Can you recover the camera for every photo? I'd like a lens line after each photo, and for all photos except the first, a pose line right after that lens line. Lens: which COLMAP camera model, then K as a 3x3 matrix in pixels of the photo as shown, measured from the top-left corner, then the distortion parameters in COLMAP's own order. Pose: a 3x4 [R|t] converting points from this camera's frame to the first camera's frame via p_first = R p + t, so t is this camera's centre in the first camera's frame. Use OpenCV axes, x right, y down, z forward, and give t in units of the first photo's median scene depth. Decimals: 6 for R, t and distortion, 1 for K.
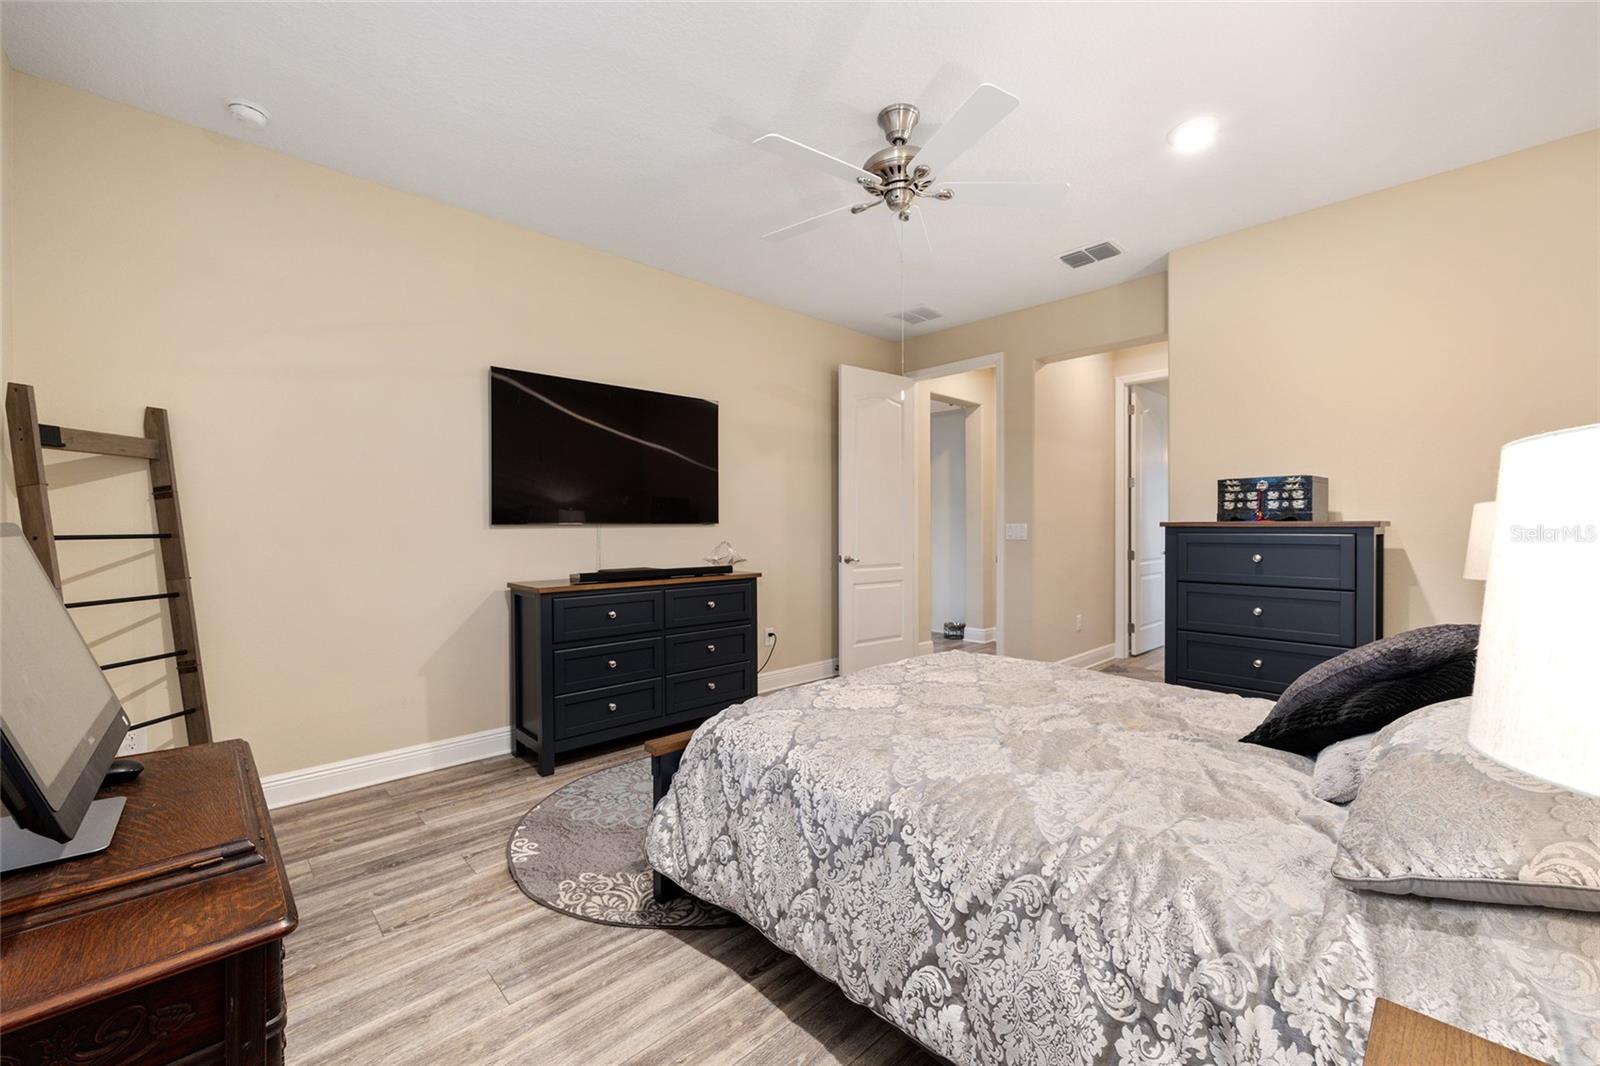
lens RADIAL K [[641.8, 0, 812.2], [0, 641.8, 531.6], [0, 0, 1]] dist [-0.003689, -0.000156]
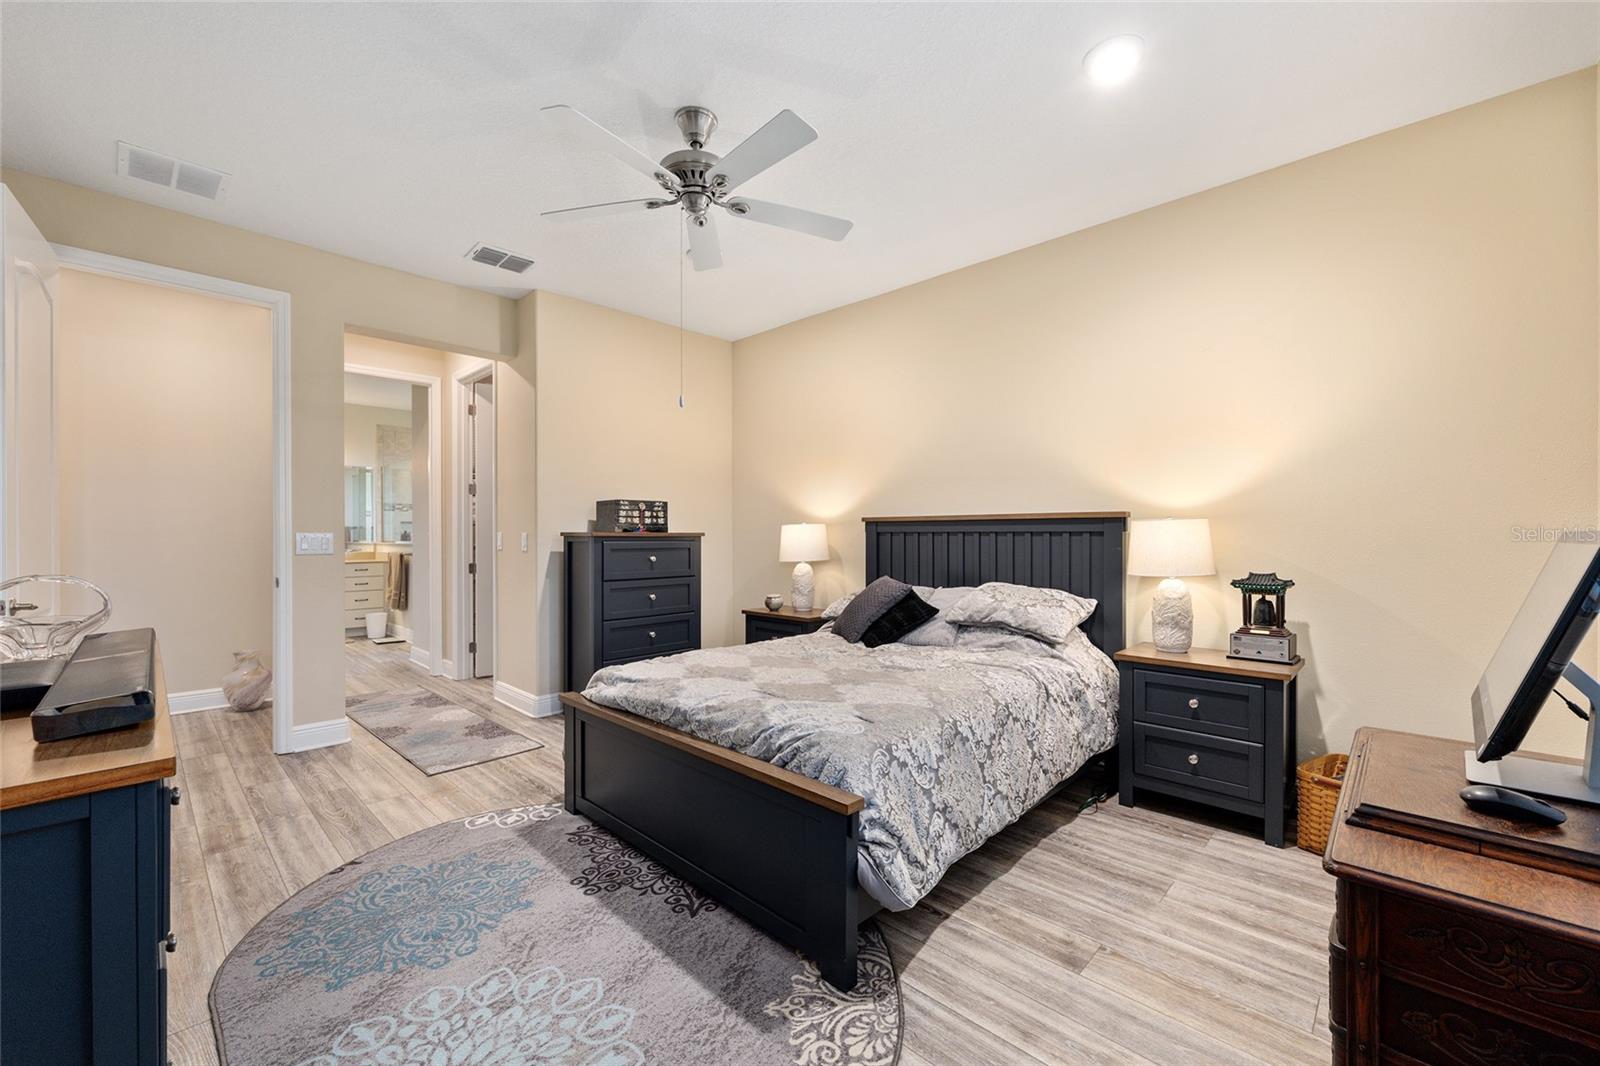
lens RADIAL K [[641.8, 0, 812.2], [0, 641.8, 534.1], [0, 0, 1]] dist [-0.003689, -0.000156]
pose [[-0.053721, 0.009200, 0.998514, -0.710476], [0.012579, 0.999884, -0.008536, 0.004078], [-0.998477, 0.012102, -0.053831, 0.730146]]
